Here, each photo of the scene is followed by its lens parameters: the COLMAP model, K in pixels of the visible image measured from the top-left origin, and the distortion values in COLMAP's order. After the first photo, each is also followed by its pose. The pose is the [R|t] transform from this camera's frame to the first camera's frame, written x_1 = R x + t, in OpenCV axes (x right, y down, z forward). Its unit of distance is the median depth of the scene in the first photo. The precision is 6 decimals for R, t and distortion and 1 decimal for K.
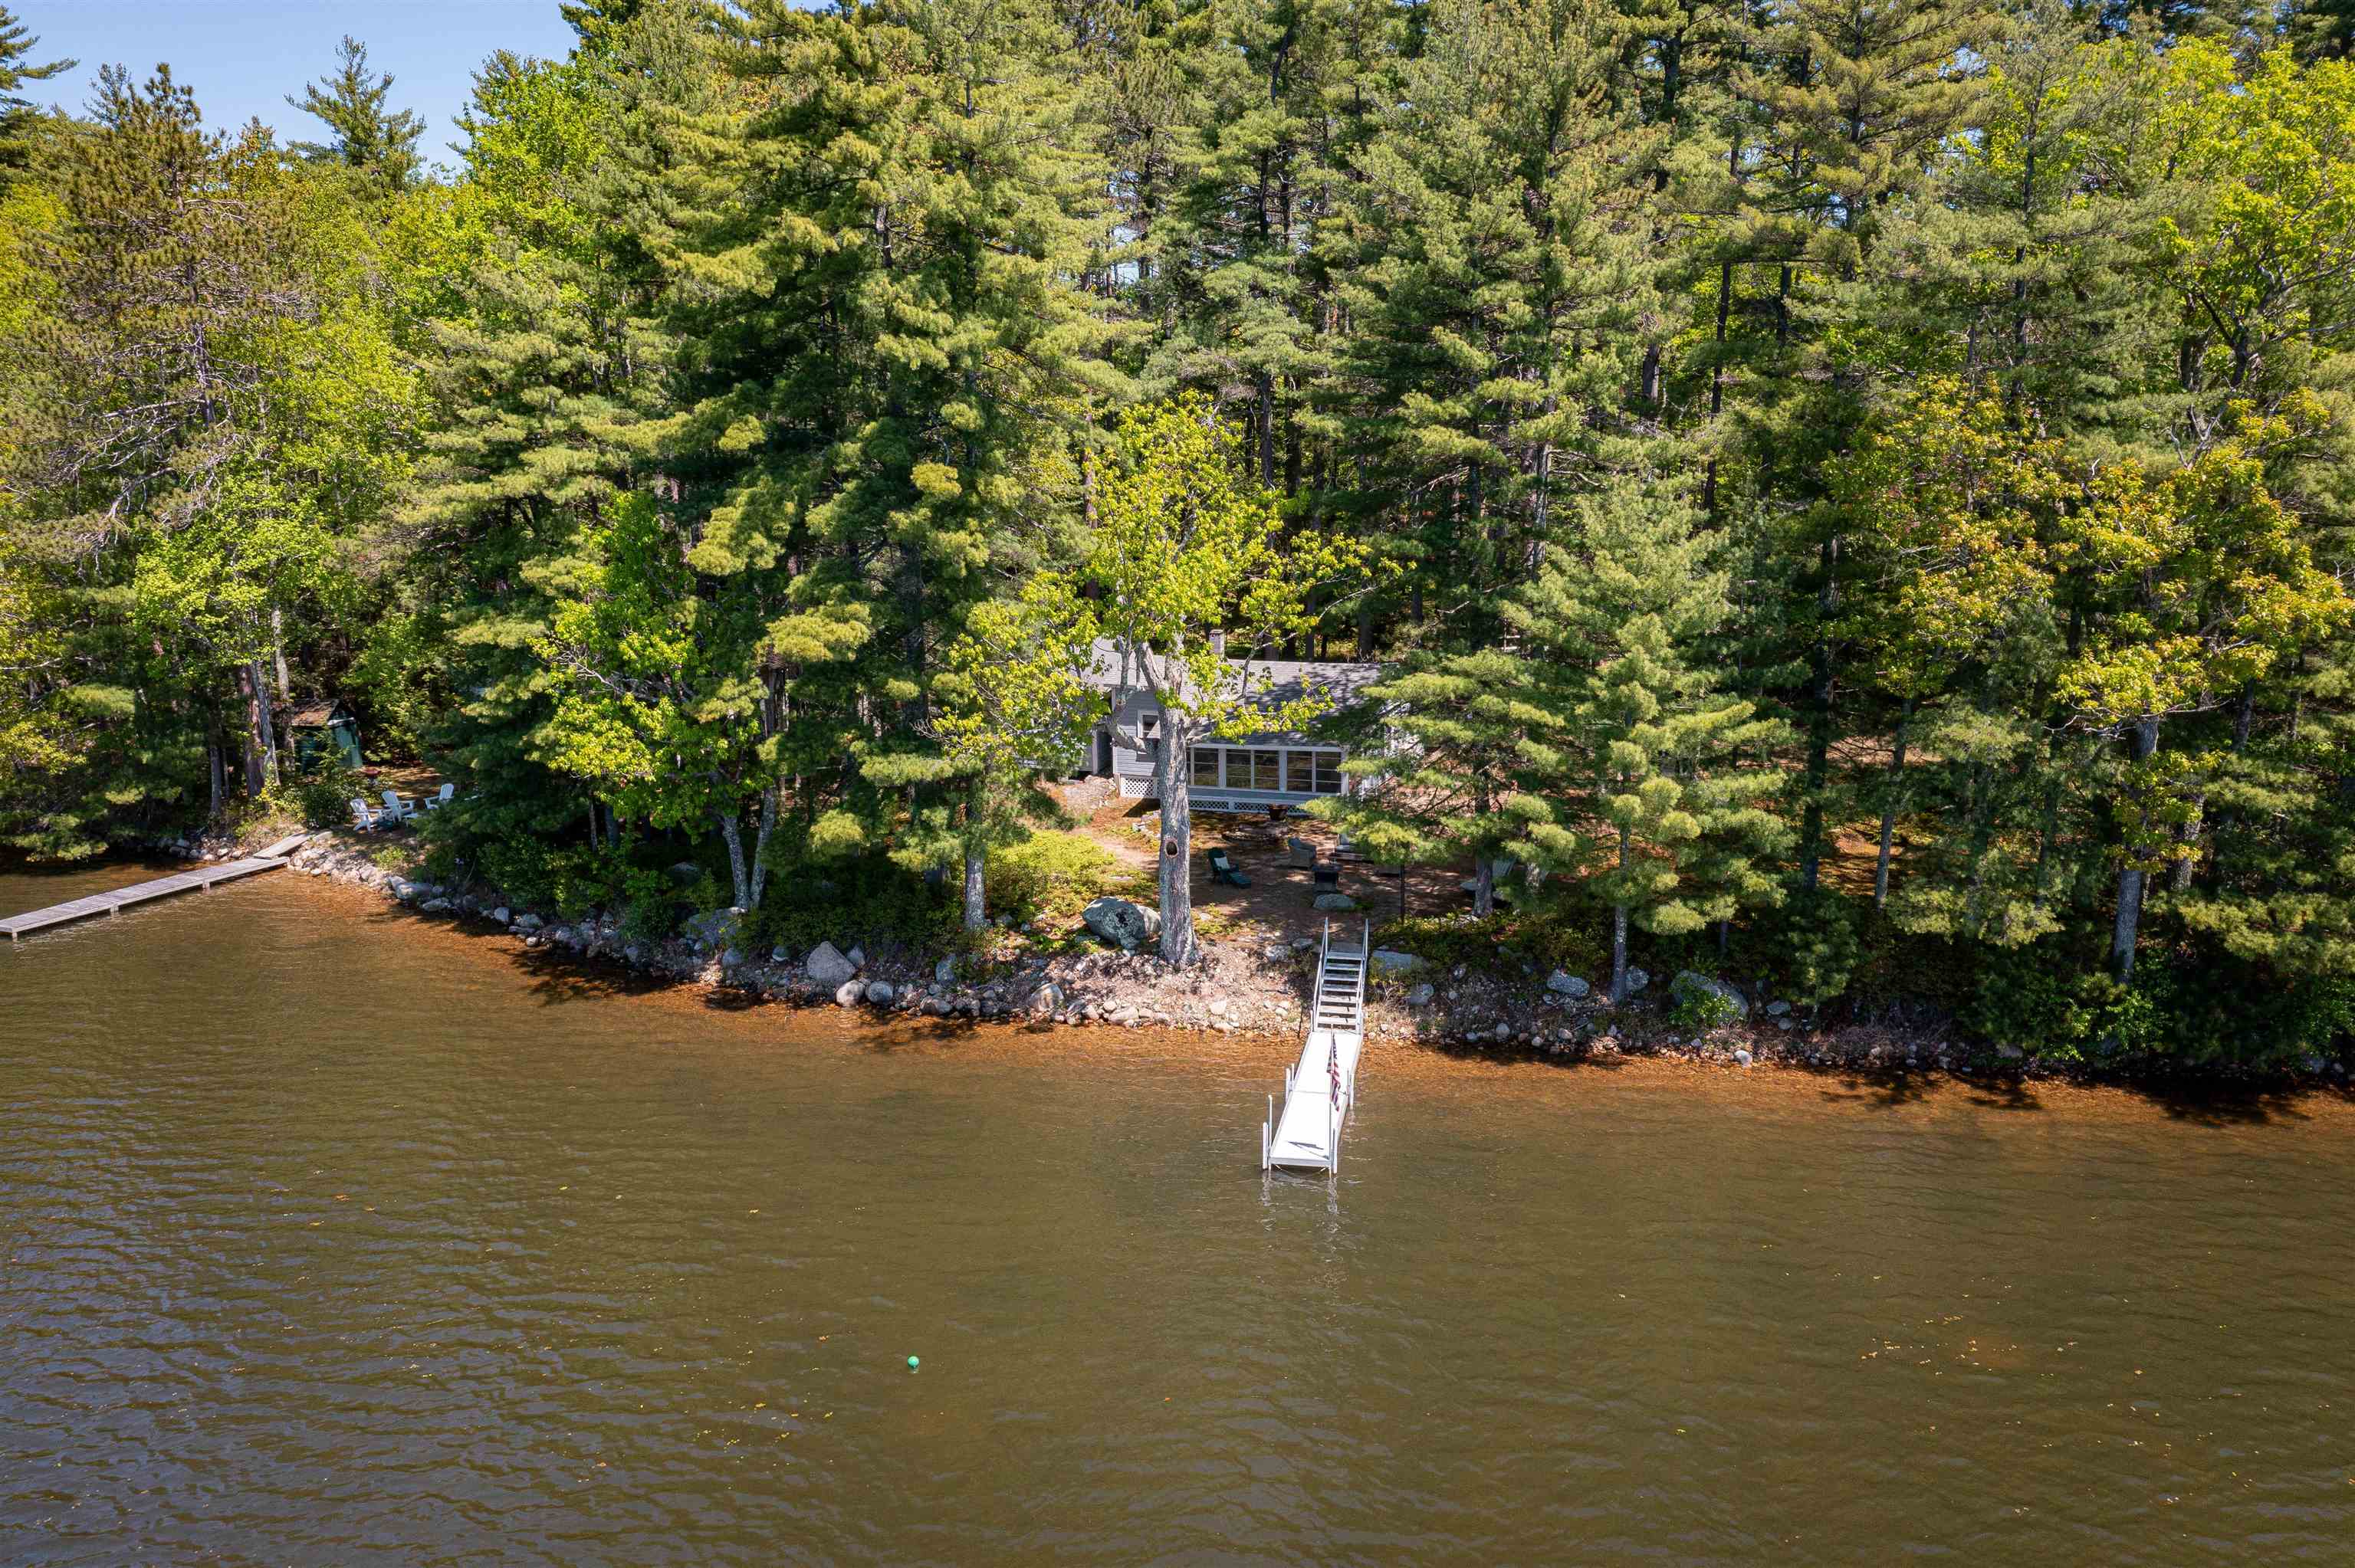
lens RADIAL K [[1860.9, 0, 1177.5], [0, 1860.9, 784.0], [0, 0, 1]] dist [-0.001241, 0.006827]
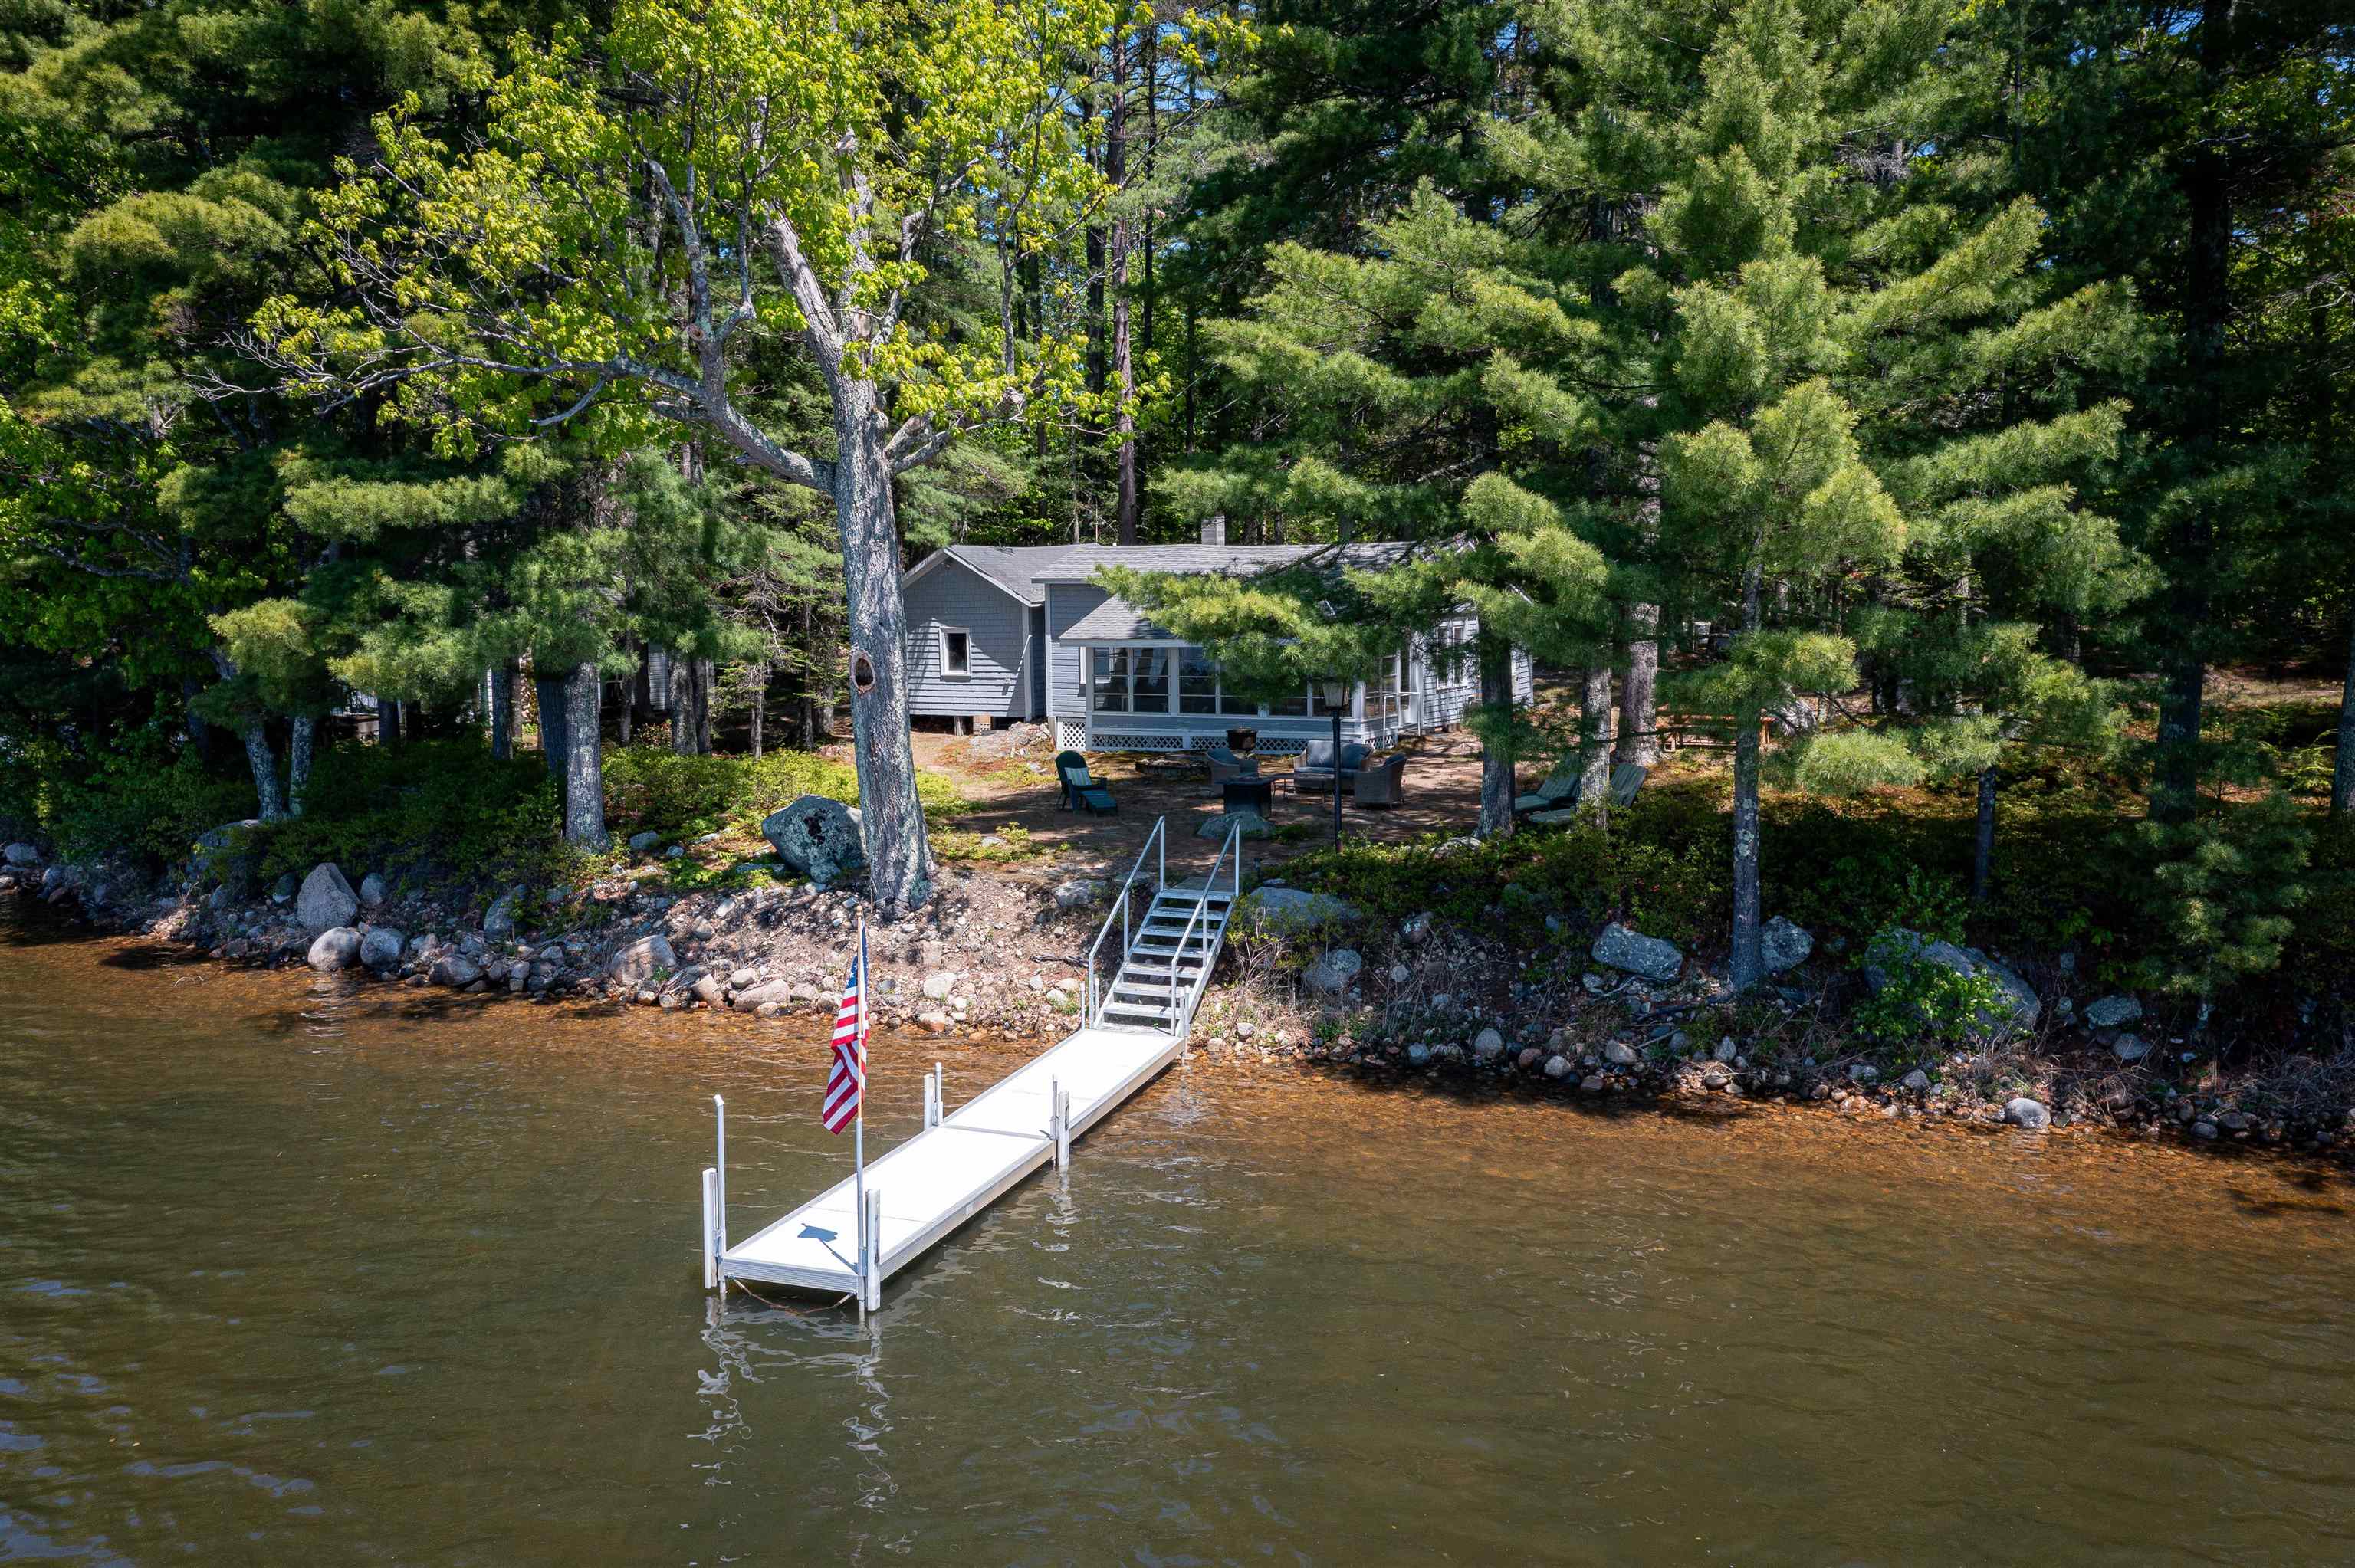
lens RADIAL K [[1860.9, 0, 1177.5], [0, 1860.9, 784.0], [0, 0, 1]] dist [-0.001241, 0.006827]
pose [[0.988576, 0.019559, -0.149452, 0.165167], [-0.032563, 0.995843, -0.085066, 0.109331], [0.147167, 0.088961, 0.985103, 0.517441]]
